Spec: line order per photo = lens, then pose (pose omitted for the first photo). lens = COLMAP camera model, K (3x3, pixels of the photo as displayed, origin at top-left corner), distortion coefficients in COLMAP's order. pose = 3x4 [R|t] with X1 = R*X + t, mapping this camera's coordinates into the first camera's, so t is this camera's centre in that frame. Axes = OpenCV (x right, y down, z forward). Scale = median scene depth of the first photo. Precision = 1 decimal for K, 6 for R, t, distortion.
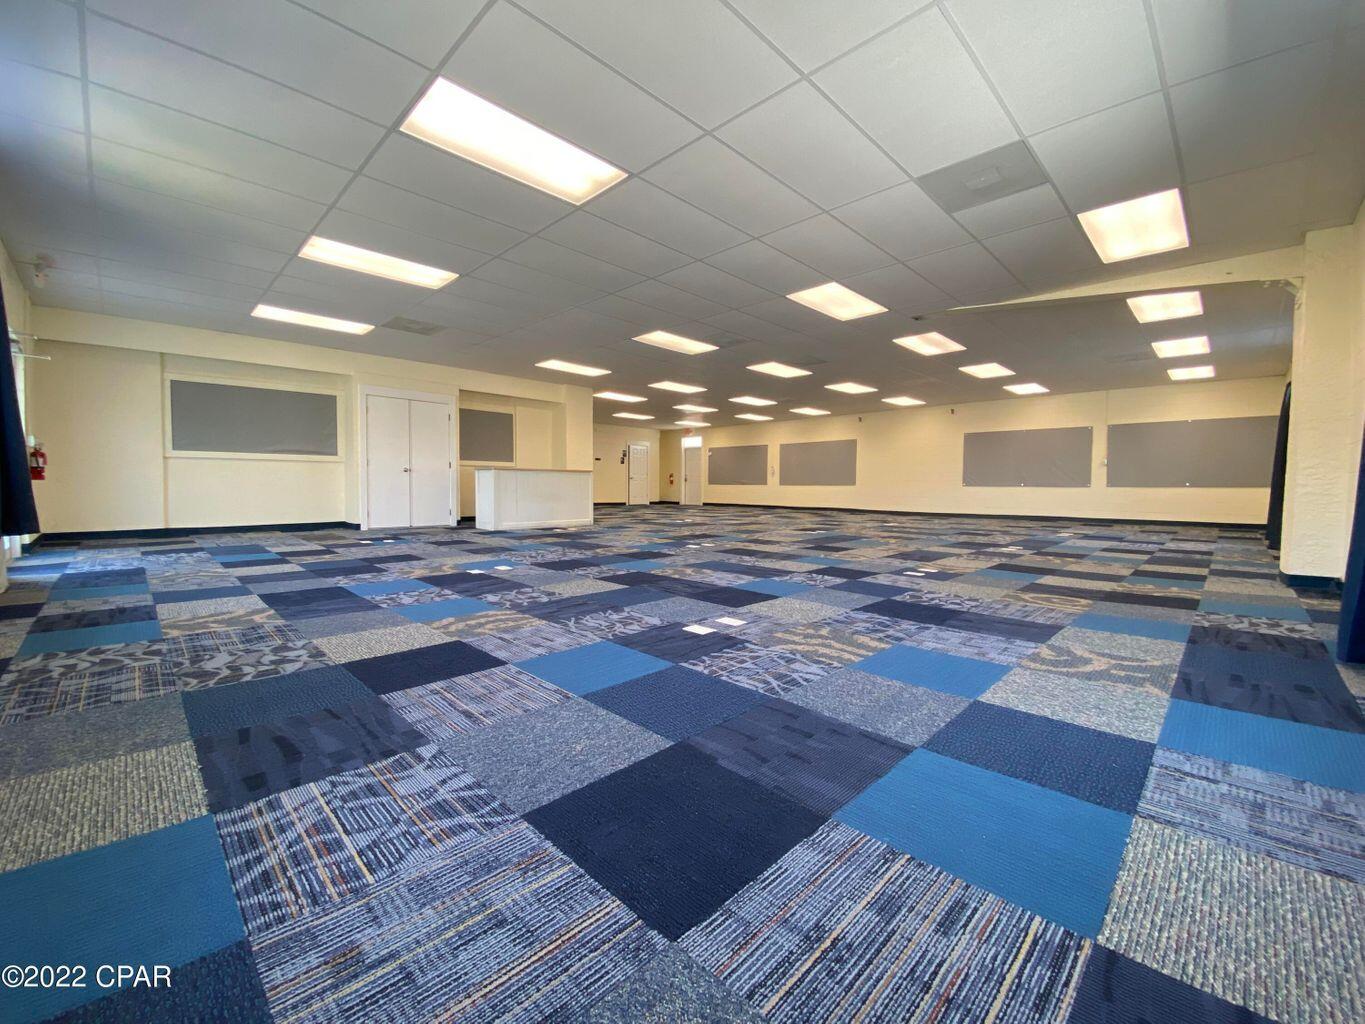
lens RADIAL K [[560.1, 0, 669.8], [0, 560.1, 514.7], [0, 0, 1]] dist [-0.003067, -0.000279]
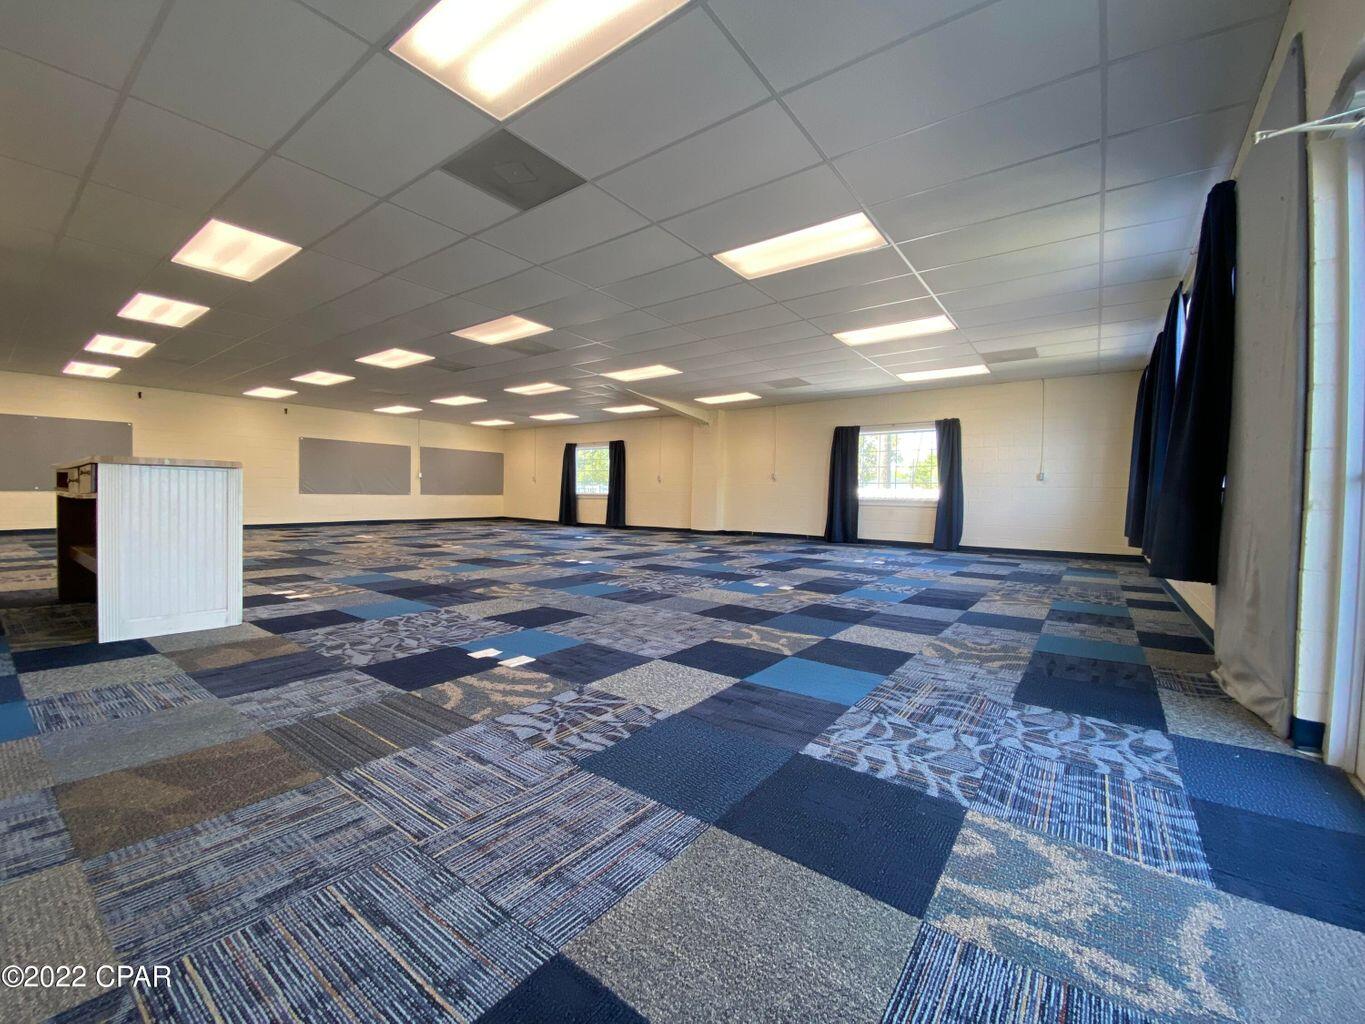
lens RADIAL K [[560.1, 0, 670.0], [0, 560.1, 507.9], [0, 0, 1]] dist [-0.003067, -0.000279]
pose [[-0.152888, -0.024869, 0.987931, -0.606976], [0.042779, 0.998580, 0.031758, -0.033181], [-0.987317, 0.047118, -0.151607, 0.608409]]
